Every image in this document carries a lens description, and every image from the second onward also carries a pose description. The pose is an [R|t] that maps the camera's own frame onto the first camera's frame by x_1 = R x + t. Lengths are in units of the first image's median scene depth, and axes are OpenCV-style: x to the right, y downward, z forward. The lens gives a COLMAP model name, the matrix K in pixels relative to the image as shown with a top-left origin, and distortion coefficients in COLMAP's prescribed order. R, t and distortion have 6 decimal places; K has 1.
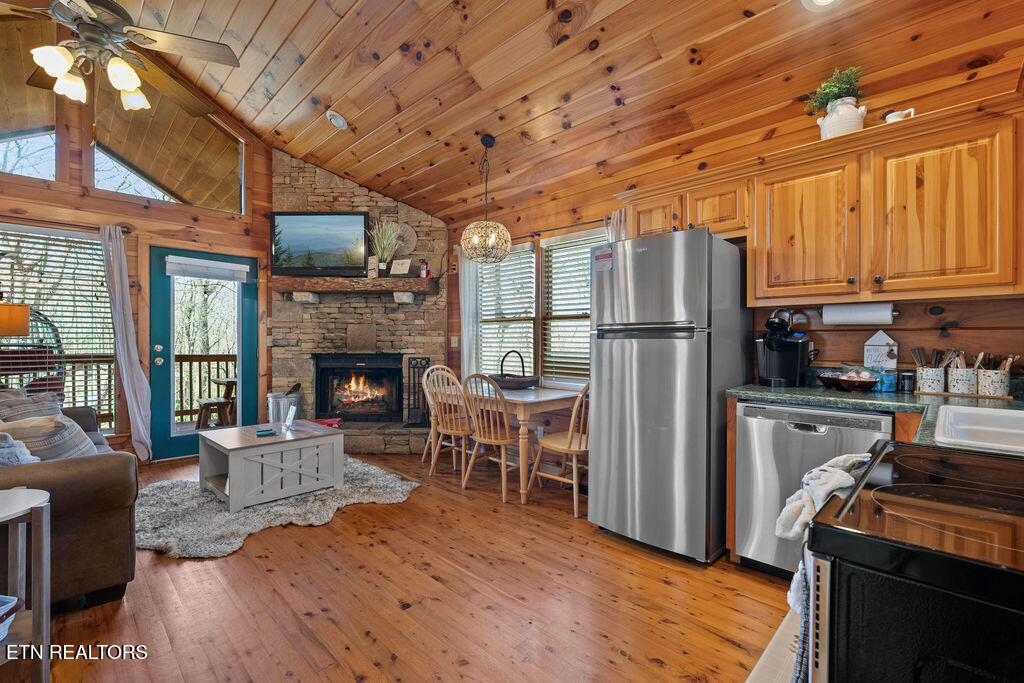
lens RADIAL K [[448.5, 0, 510.9], [0, 448.5, 342.2], [0, 0, 1]] dist [-0.006736, 0.002007]
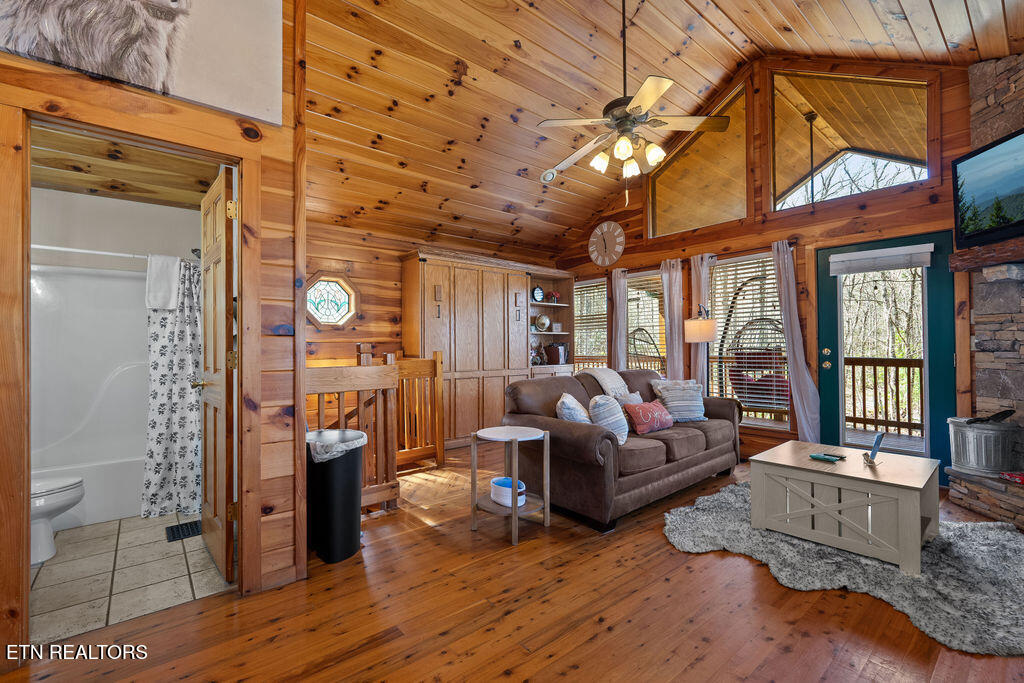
lens RADIAL K [[448.5, 0, 508.7], [0, 448.5, 343.0], [0, 0, 1]] dist [-0.006736, 0.002007]
pose [[-0.103177, -0.007893, -0.994632, 0.302079], [0.006000, 0.999945, -0.008557, -0.002202], [0.994645, -0.006851, -0.103124, 0.478830]]
